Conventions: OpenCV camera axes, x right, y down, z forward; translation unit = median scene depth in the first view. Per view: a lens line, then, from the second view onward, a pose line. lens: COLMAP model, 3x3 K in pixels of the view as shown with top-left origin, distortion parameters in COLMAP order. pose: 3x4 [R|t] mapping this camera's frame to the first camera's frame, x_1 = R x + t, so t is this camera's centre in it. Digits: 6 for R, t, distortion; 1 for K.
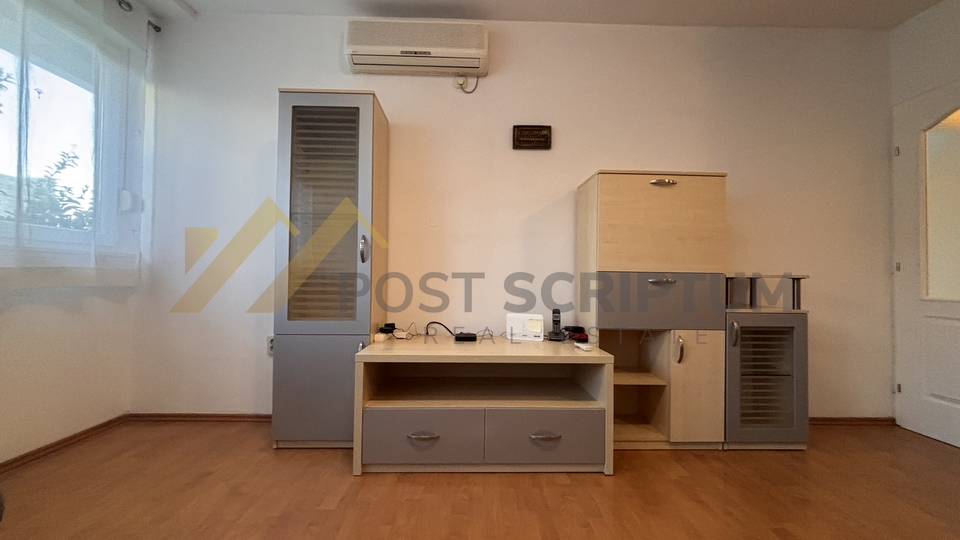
lens RADIAL K [[385.3, 0, 480.0], [0, 385.3, 270.0], [0, 0, 1]] dist [0.000872, 0.000228]
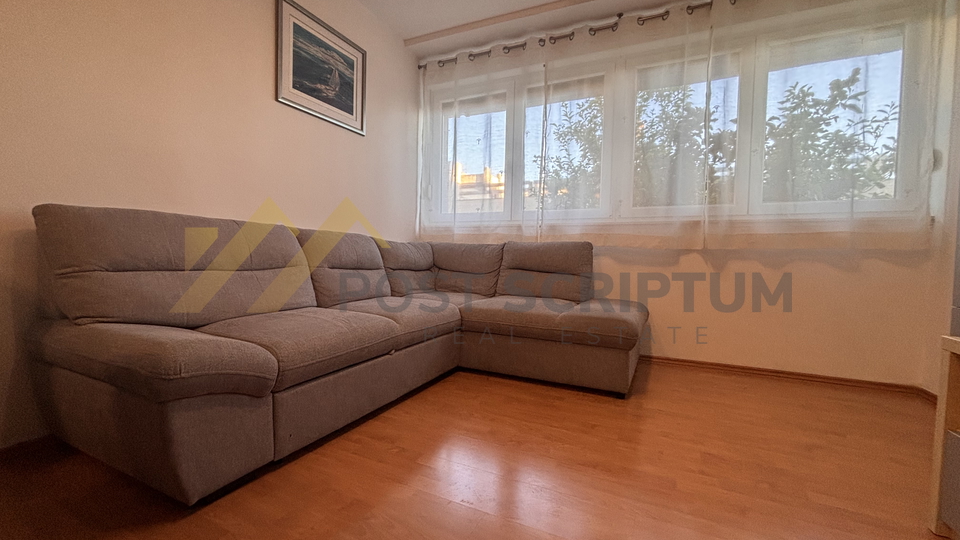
lens RADIAL K [[385.3, 0, 480.0], [0, 385.3, 270.0], [0, 0, 1]] dist [0.000872, 0.000228]
pose [[-0.451610, 0.017874, -0.892036, 0.541233], [0.006125, 0.999838, 0.016933, 0.088494], [0.892194, 0.002183, -0.451647, 0.602751]]
